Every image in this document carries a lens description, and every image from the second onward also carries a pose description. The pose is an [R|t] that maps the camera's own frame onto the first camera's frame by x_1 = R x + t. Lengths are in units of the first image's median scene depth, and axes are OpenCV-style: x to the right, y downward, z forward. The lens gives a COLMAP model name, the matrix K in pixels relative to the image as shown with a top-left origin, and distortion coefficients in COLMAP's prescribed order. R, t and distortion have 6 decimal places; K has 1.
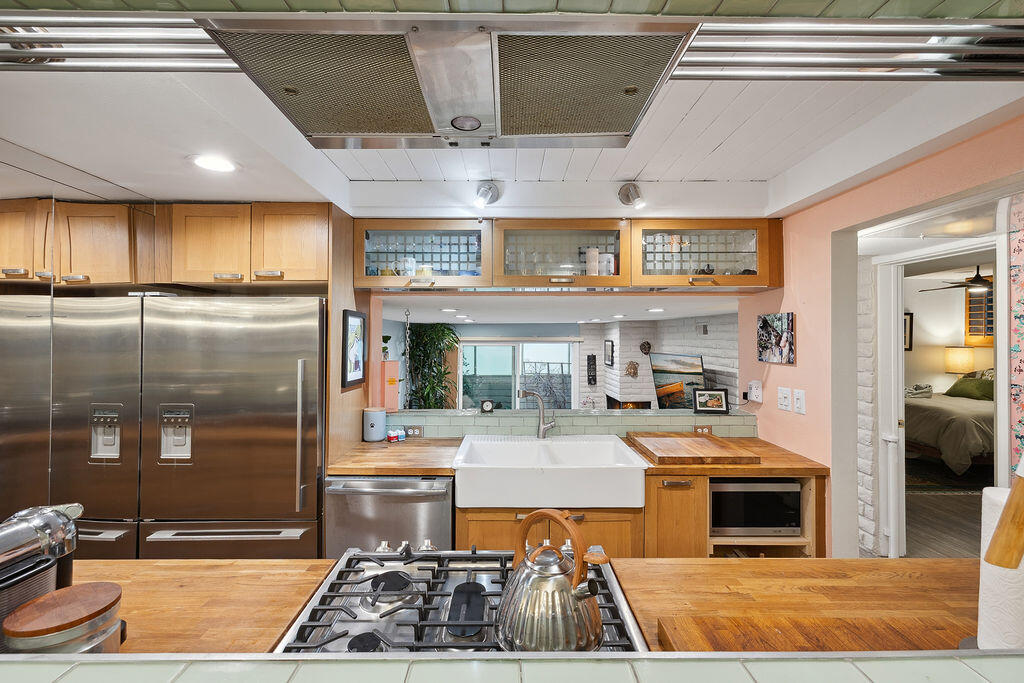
lens RADIAL K [[452.9, 0, 512.4], [0, 452.9, 334.5], [0, 0, 1]] dist [0.001179, -0.000014]
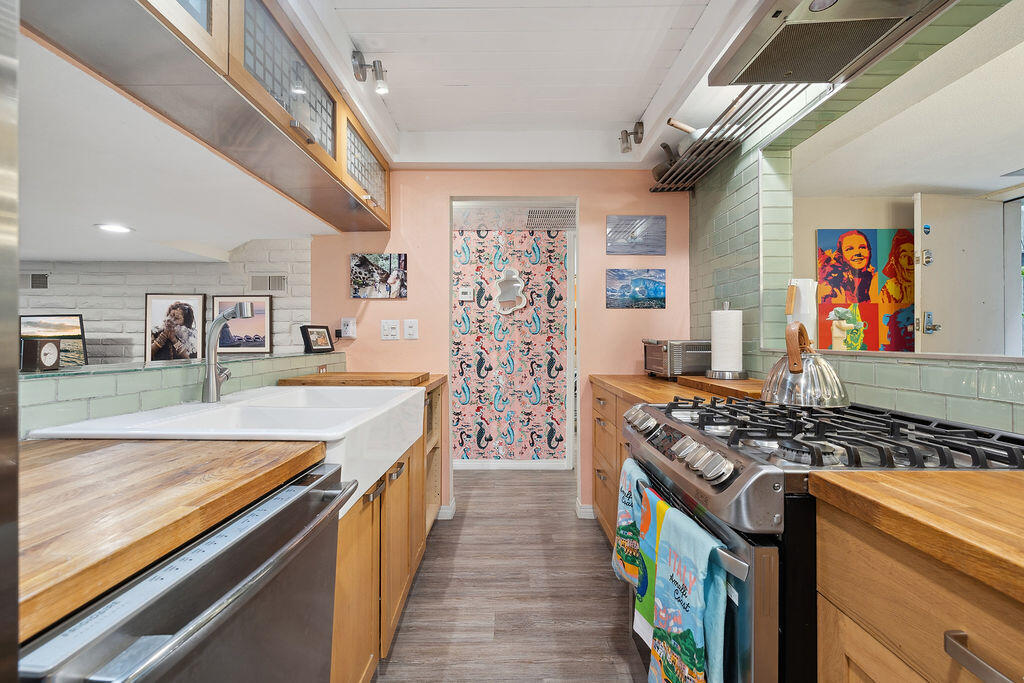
lens RADIAL K [[435.6, 0, 513.6], [0, 435.6, 330.8], [0, 0, 1]] dist [-0.000931, -0.000080]
pose [[0.008582, 0.015435, 0.999844, -0.422648], [-0.004478, 0.999871, -0.015397, 0.141315], [-0.999953, -0.004345, 0.008650, 0.607340]]
